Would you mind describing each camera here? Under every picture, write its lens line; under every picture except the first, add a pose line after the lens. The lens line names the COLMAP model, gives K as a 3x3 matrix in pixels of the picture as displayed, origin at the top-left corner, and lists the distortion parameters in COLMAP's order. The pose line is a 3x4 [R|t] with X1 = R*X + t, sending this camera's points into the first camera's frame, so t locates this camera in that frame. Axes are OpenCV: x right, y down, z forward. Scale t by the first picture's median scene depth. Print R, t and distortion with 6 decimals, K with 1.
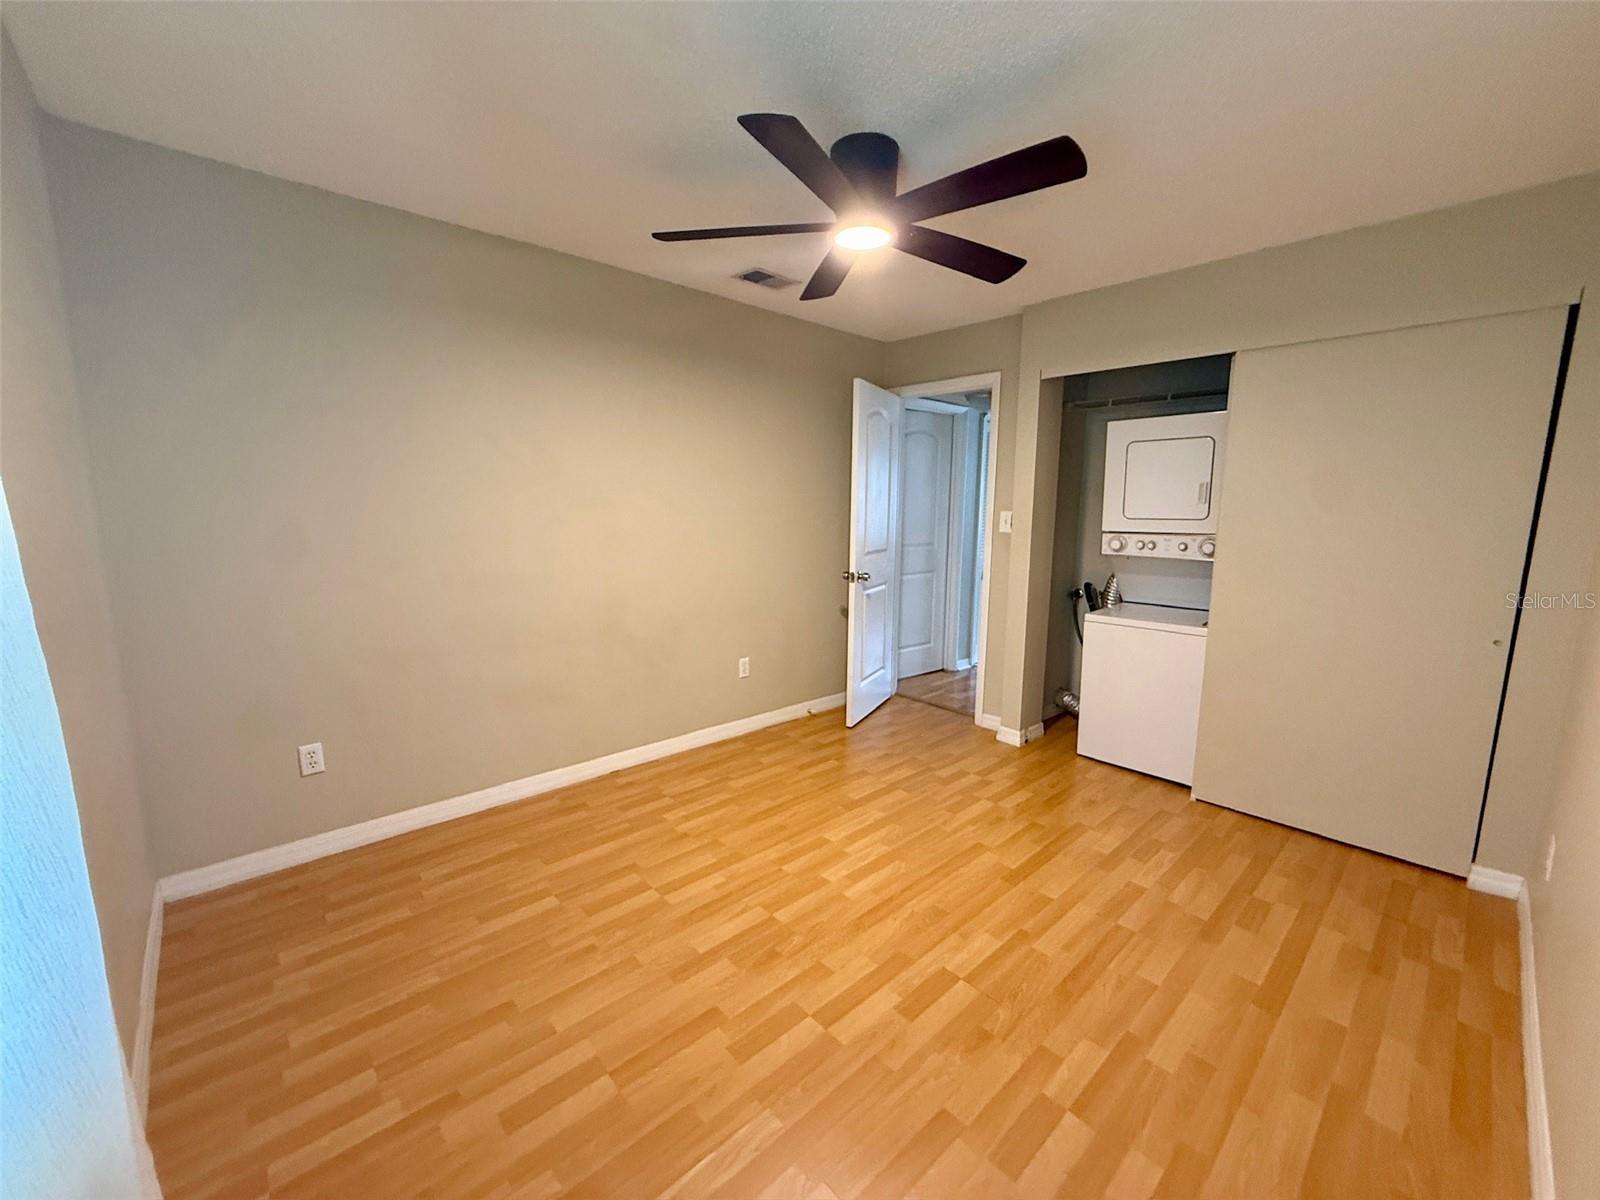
lens RADIAL K [[641.4, 0, 796.3], [0, 641.4, 603.0], [0, 0, 1]] dist [0.001068, -0.000120]
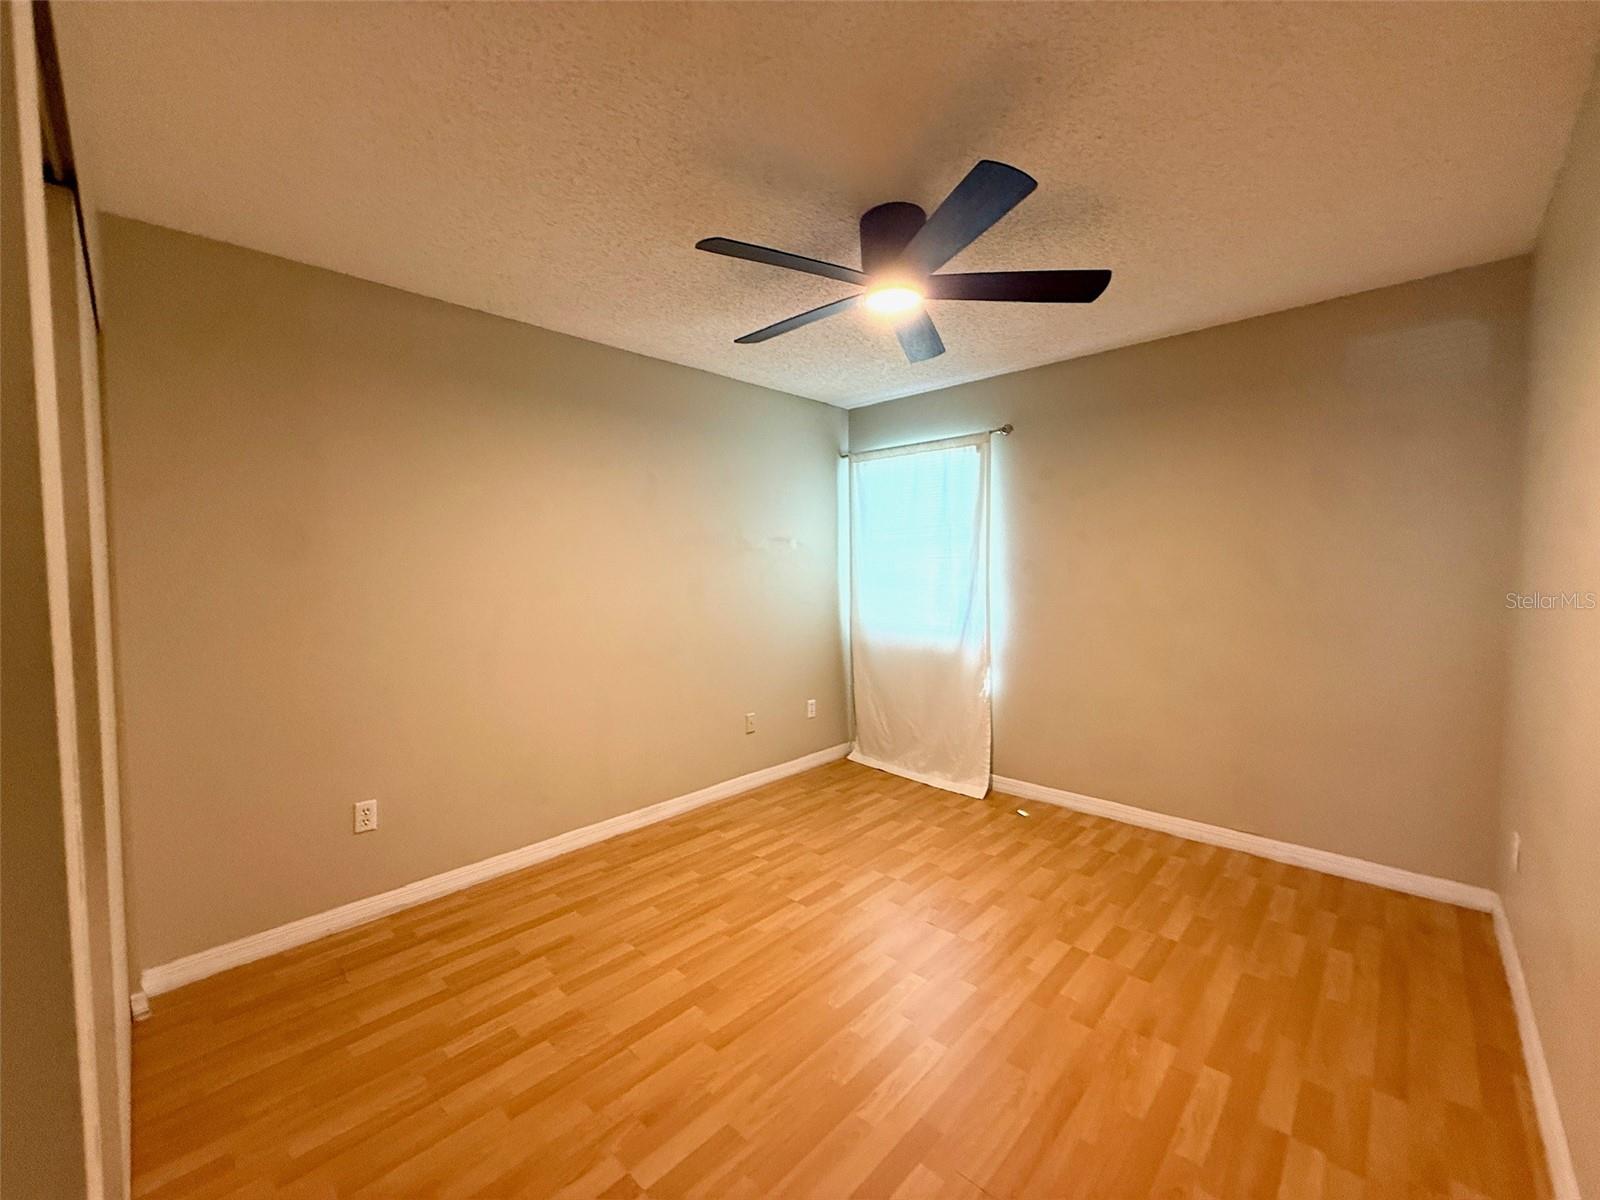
lens RADIAL K [[641.4, 0, 796.3], [0, 641.4, 603.0], [0, 0, 1]] dist [0.001068, -0.000120]
pose [[-0.997526, 0.000590, -0.070289, 0.305040], [-0.014394, 0.977062, 0.212470, -0.285578], [0.068802, 0.212956, -0.974636, 1.905187]]
